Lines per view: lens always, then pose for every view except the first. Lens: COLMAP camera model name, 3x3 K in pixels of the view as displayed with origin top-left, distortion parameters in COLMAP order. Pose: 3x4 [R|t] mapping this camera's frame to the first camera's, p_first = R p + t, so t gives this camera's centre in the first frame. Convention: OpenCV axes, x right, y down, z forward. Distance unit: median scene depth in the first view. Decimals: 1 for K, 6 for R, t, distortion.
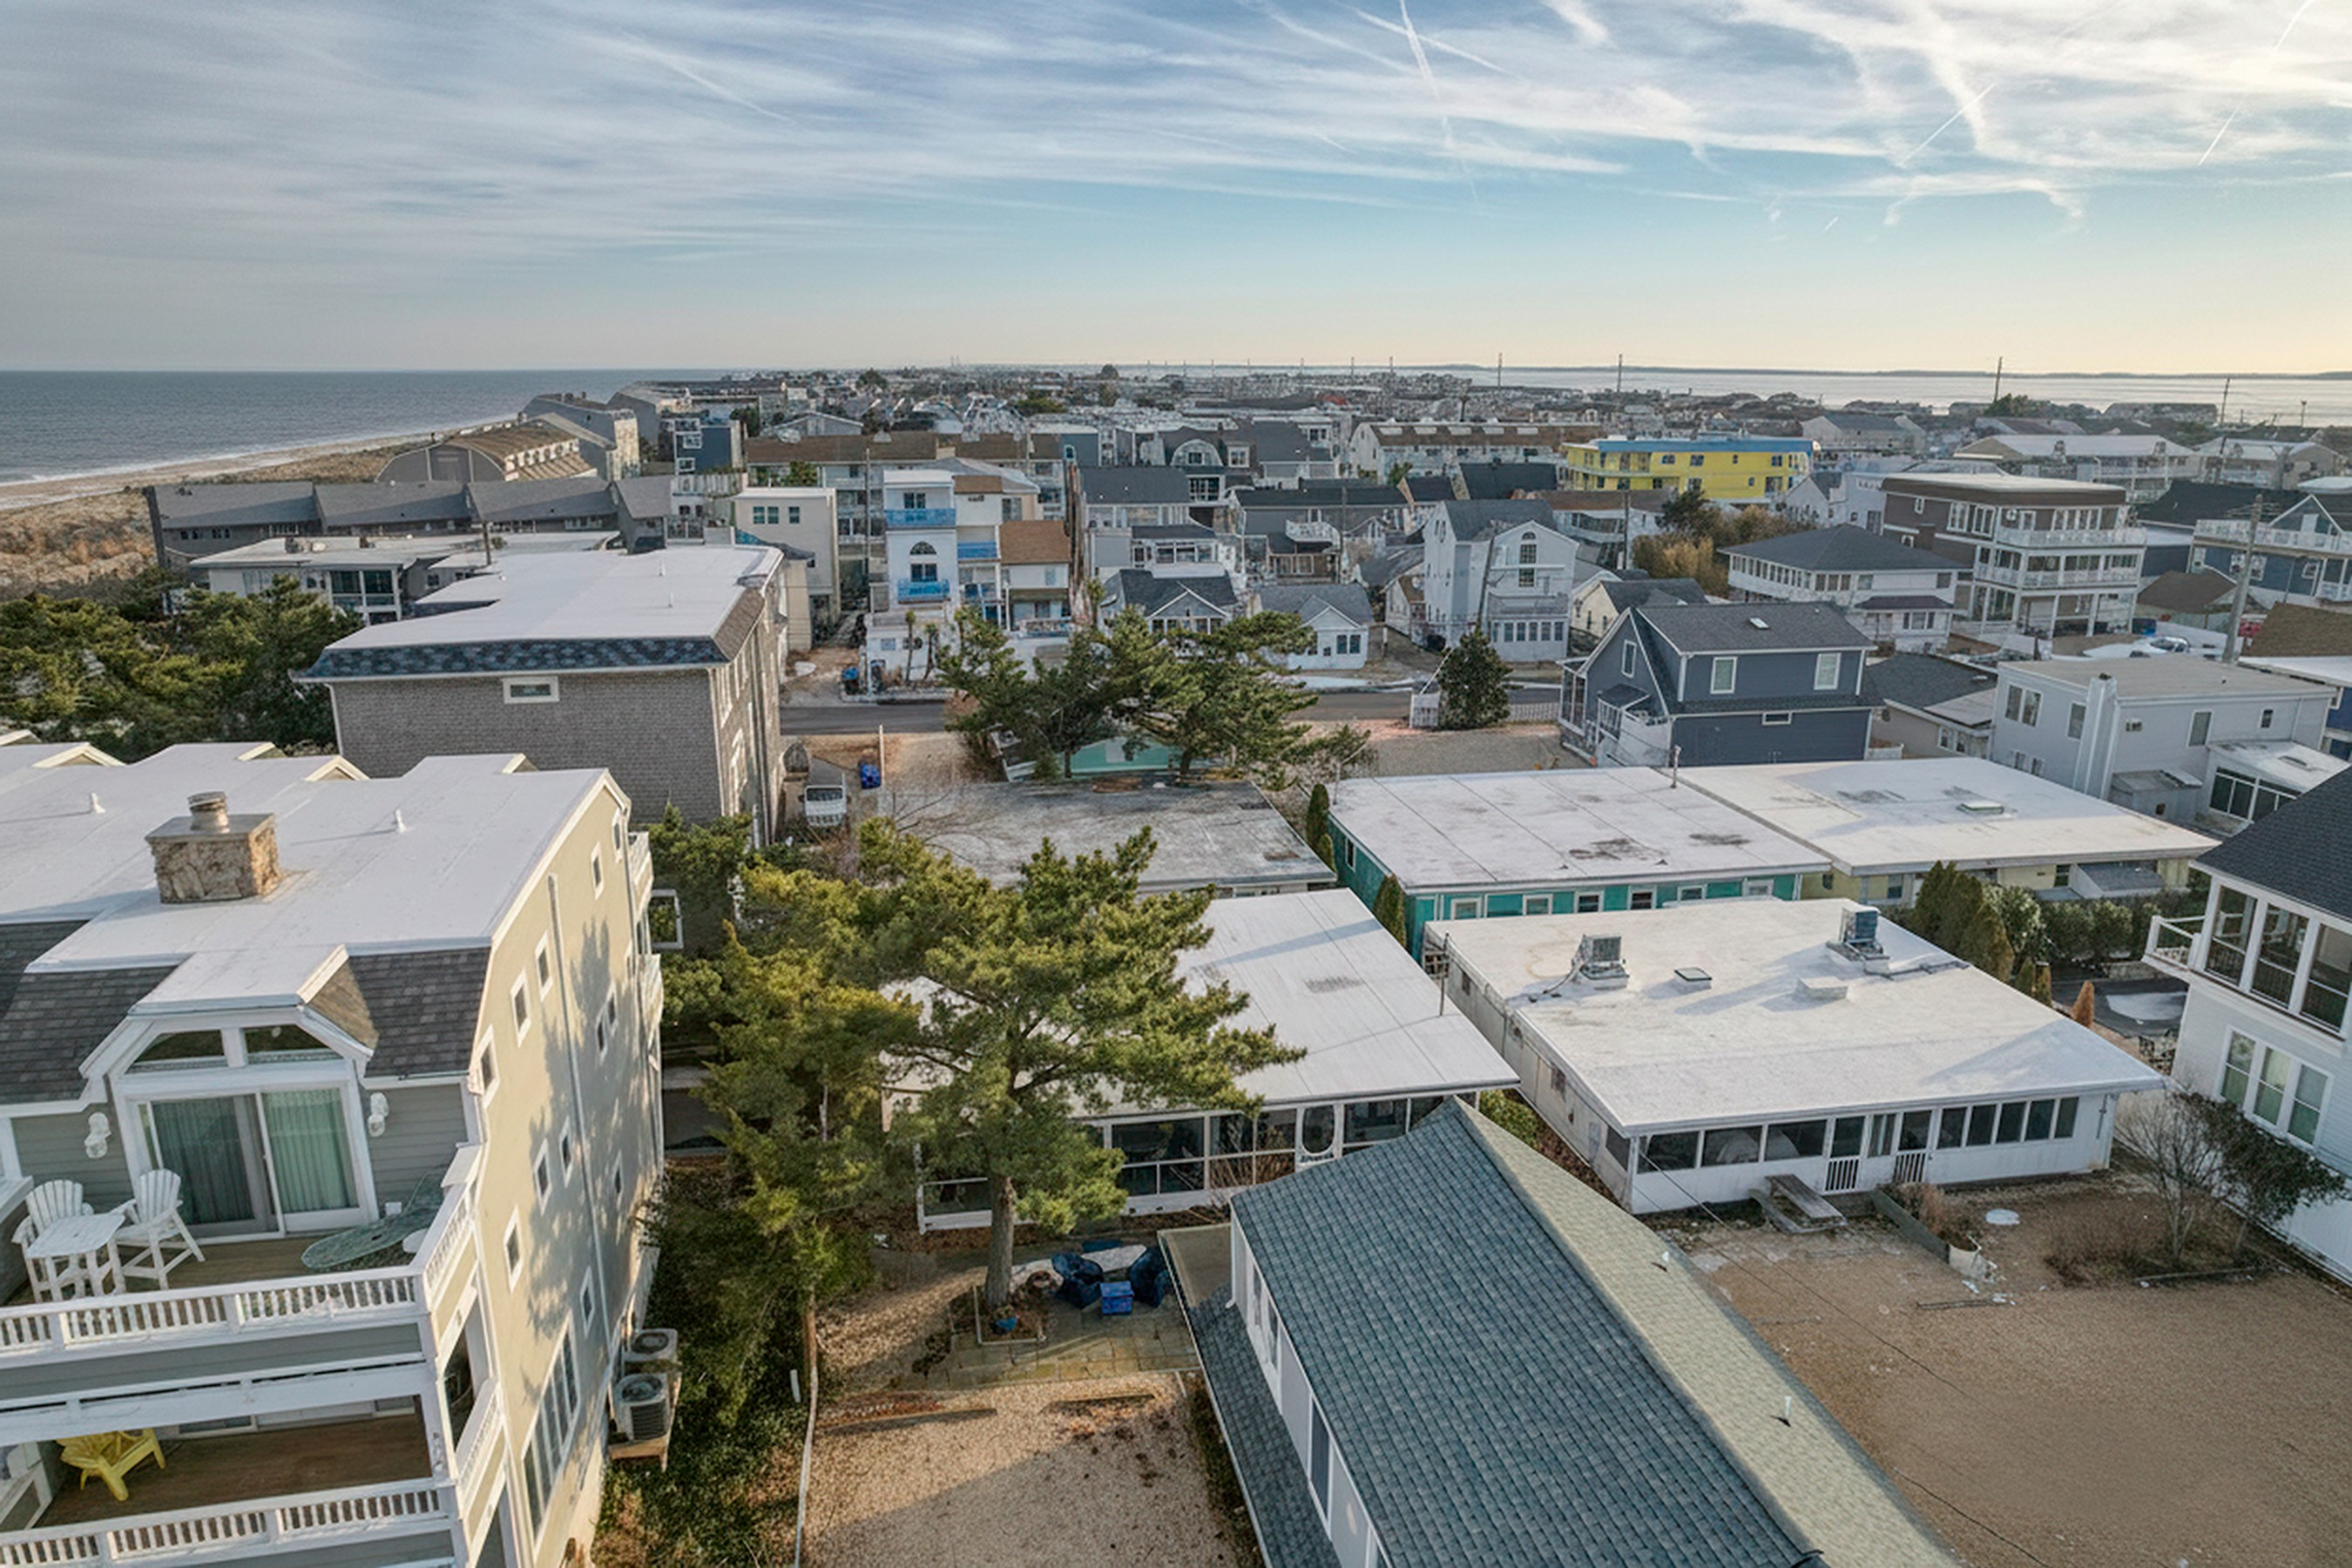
lens RADIAL K [[1511.3, 0, 1170.4], [0, 1511.3, 764.2], [0, 0, 1]] dist [-0.083574, 0.060460]
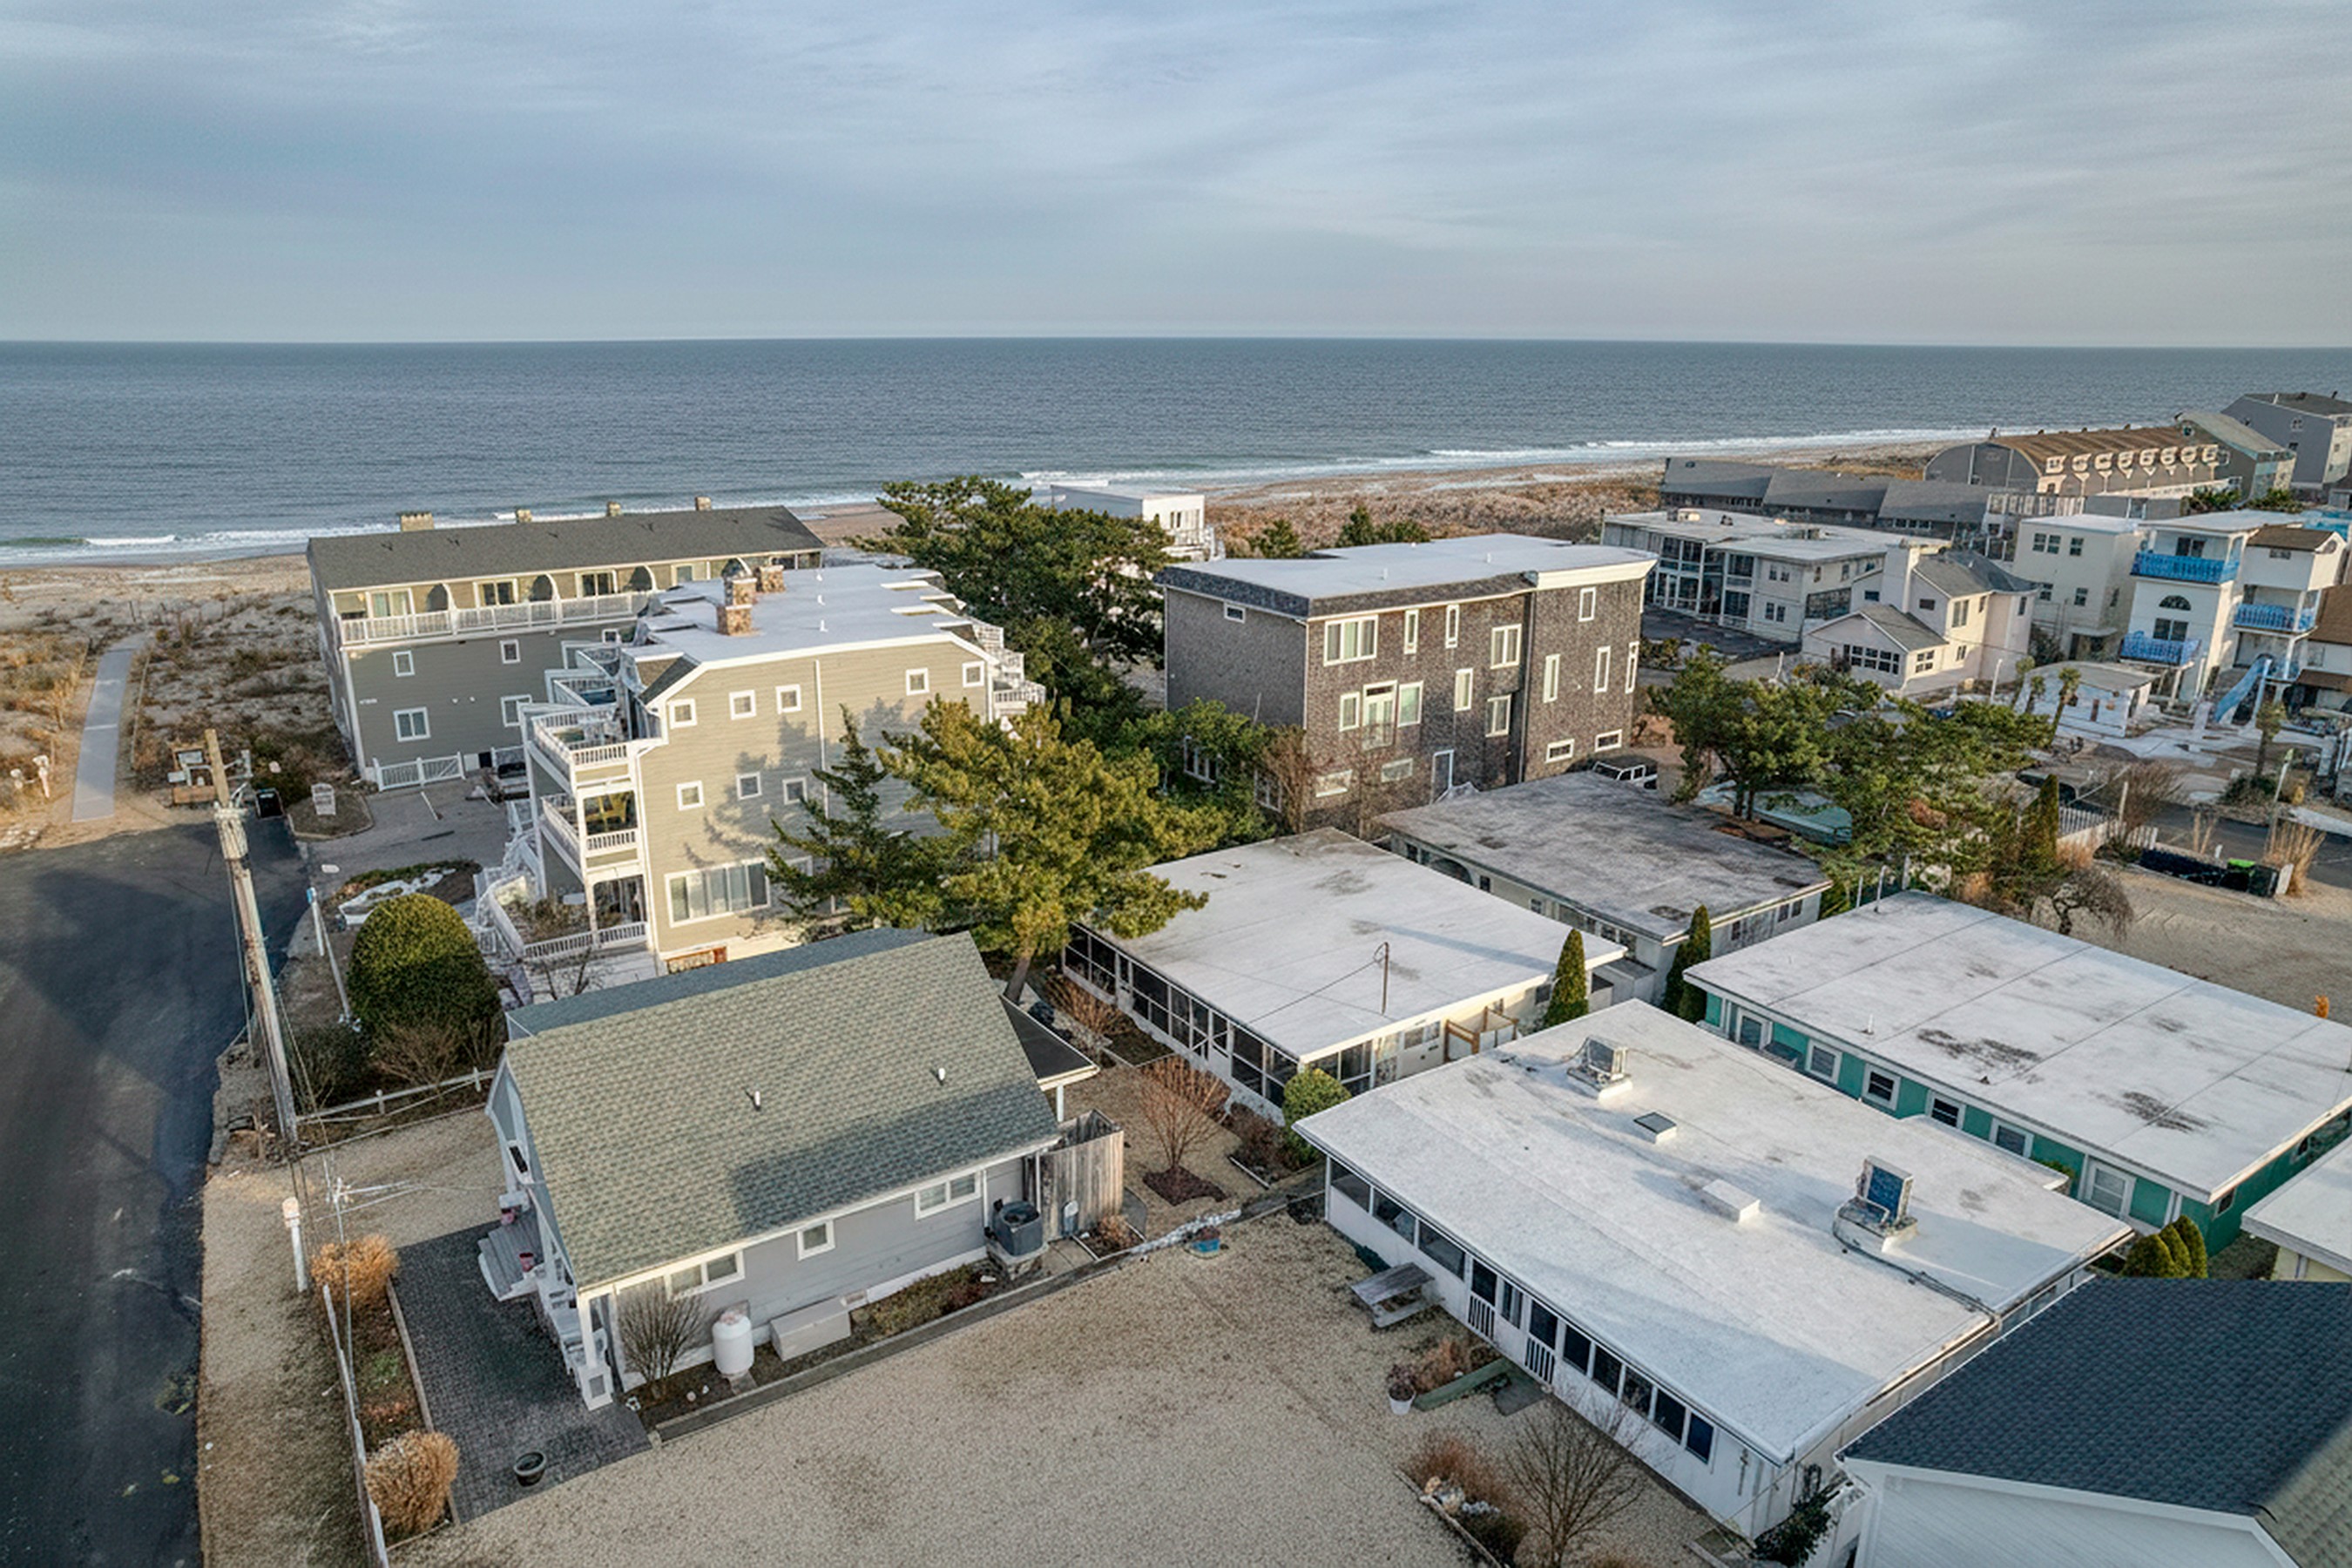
lens RADIAL K [[1511.3, 0, 1170.4], [0, 1511.3, 764.2], [0, 0, 1]] dist [-0.083574, 0.060460]
pose [[0.395388, 0.250288, -0.883756, 0.928538], [-0.235137, 0.957678, 0.166024, -0.141050], [0.887907, 0.142160, 0.437506, 0.295966]]
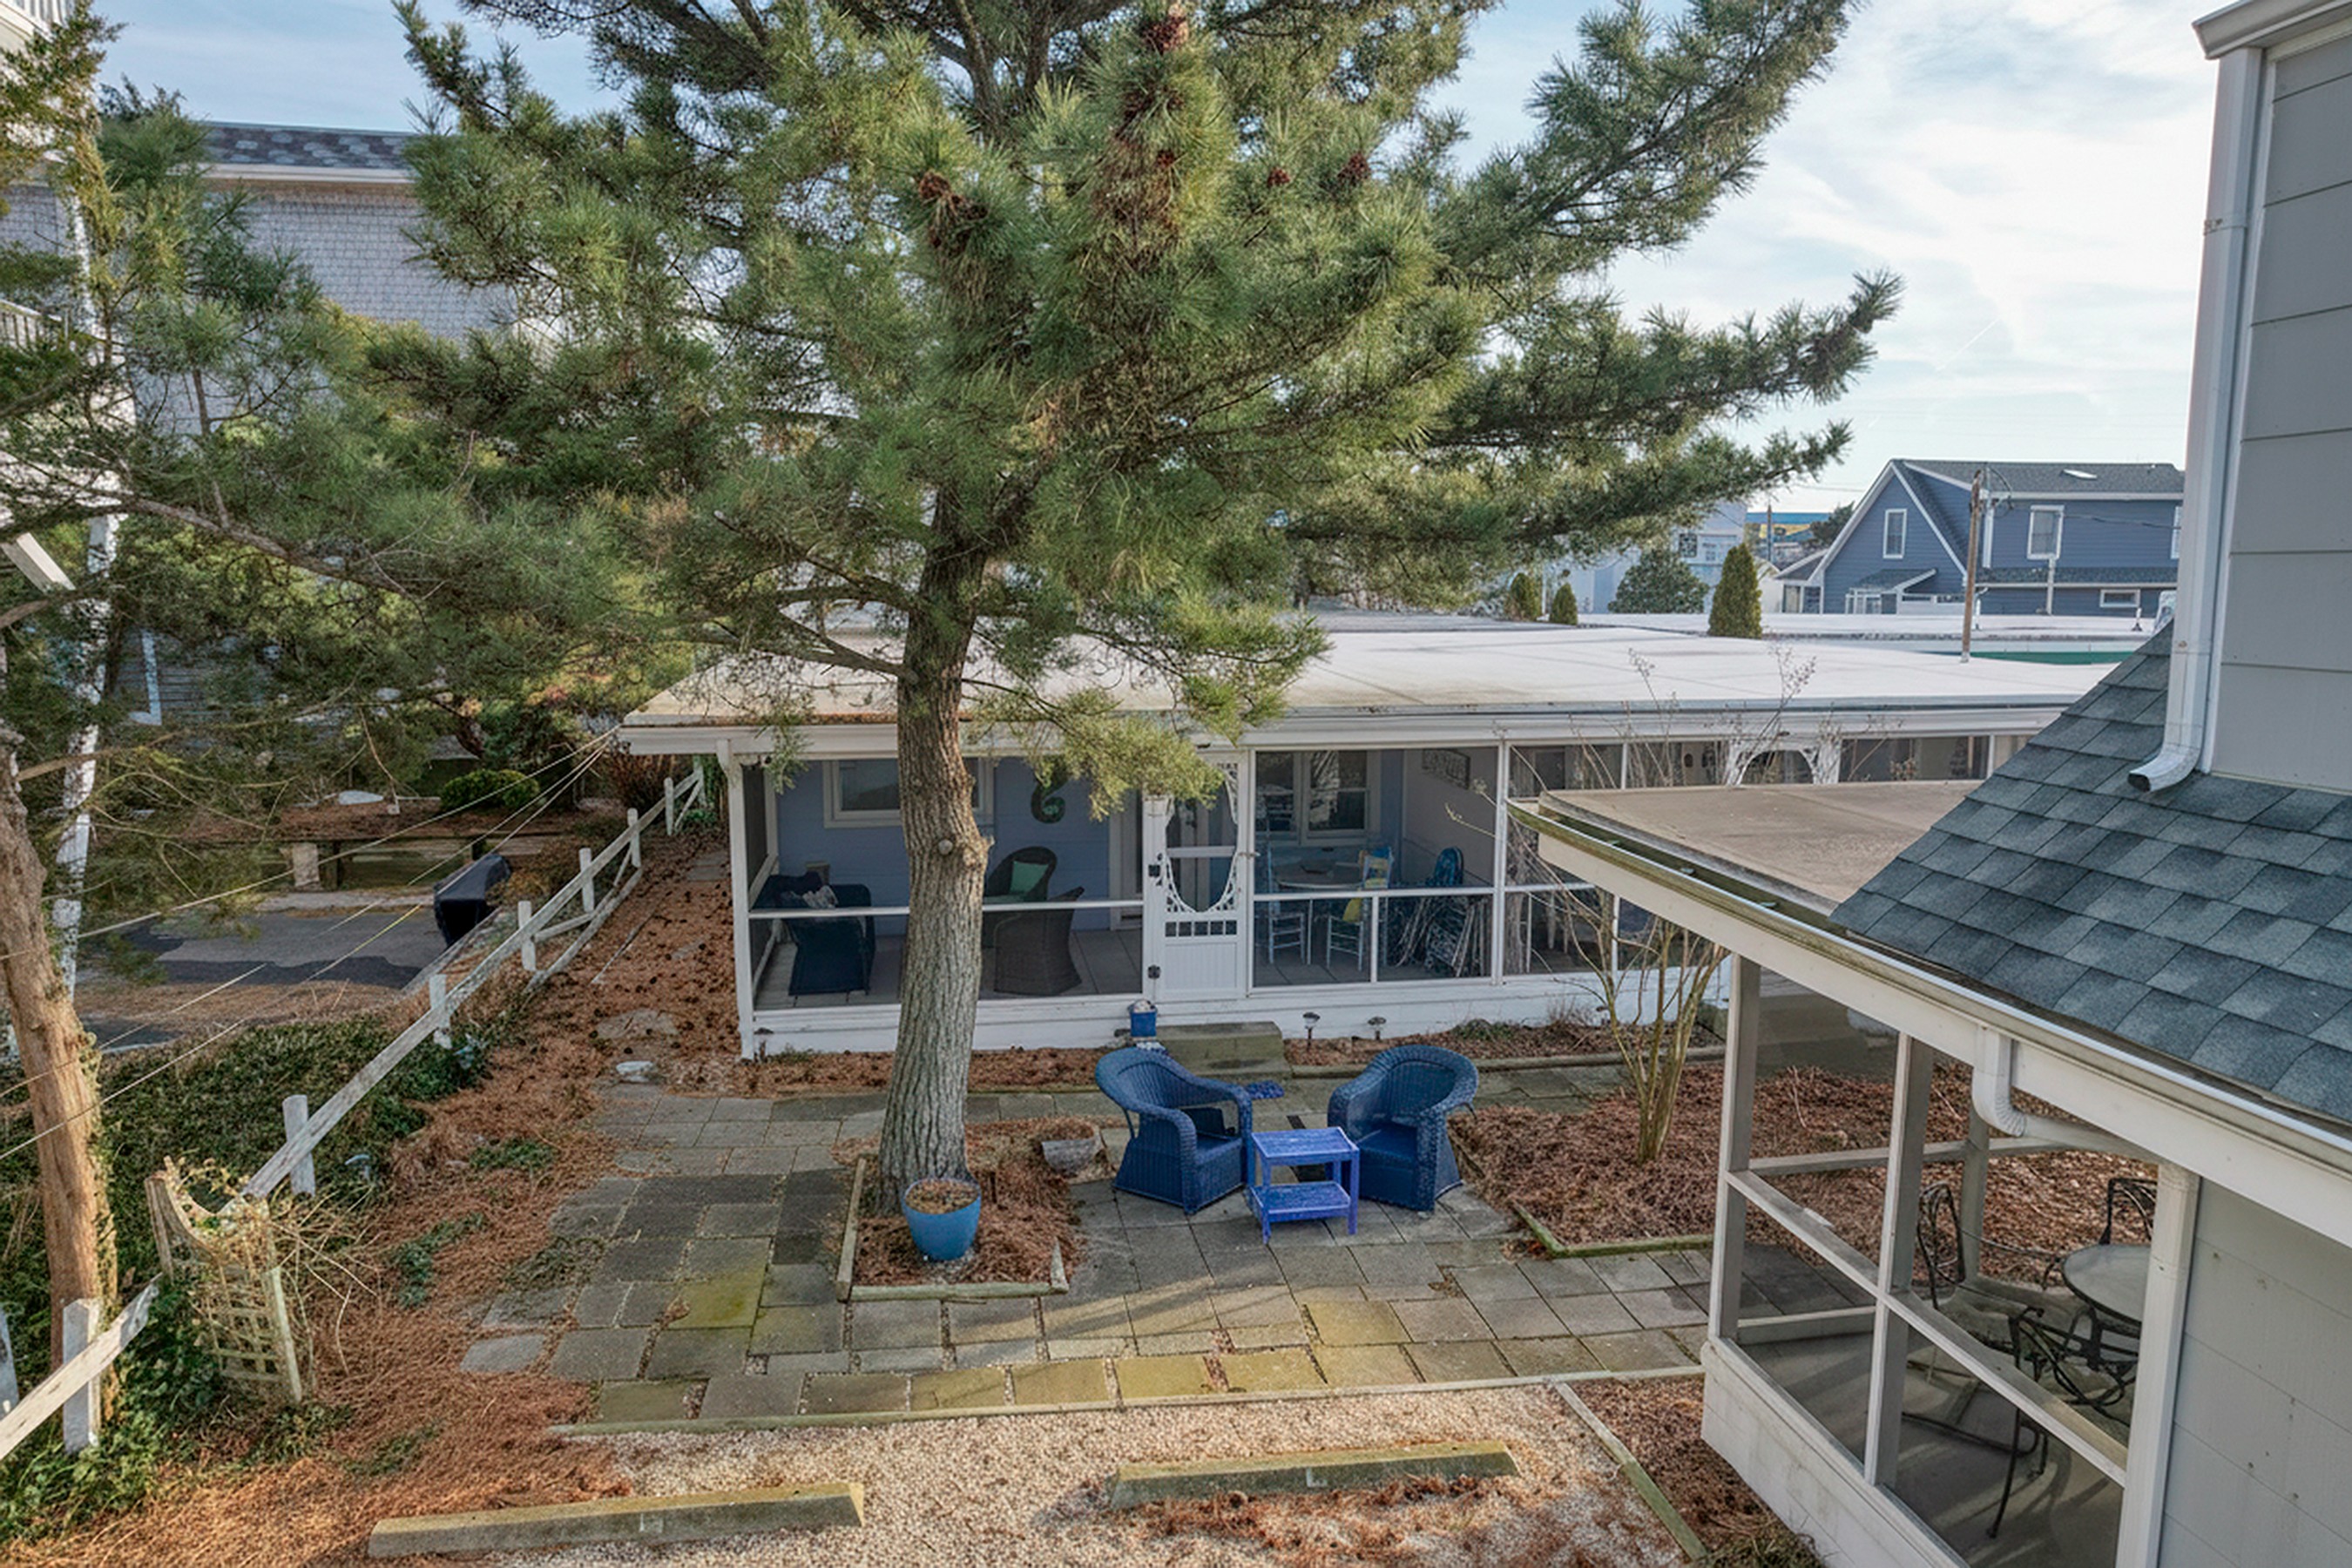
lens RADIAL K [[1511.3, 0, 1170.4], [0, 1511.3, 764.2], [0, 0, 1]] dist [-0.083574, 0.060460]
pose [[0.999581, -0.000196, -0.028951, -0.039261], [-0.003563, 0.991541, -0.129746, 0.225040], [0.028732, 0.129794, 0.991125, 0.488065]]
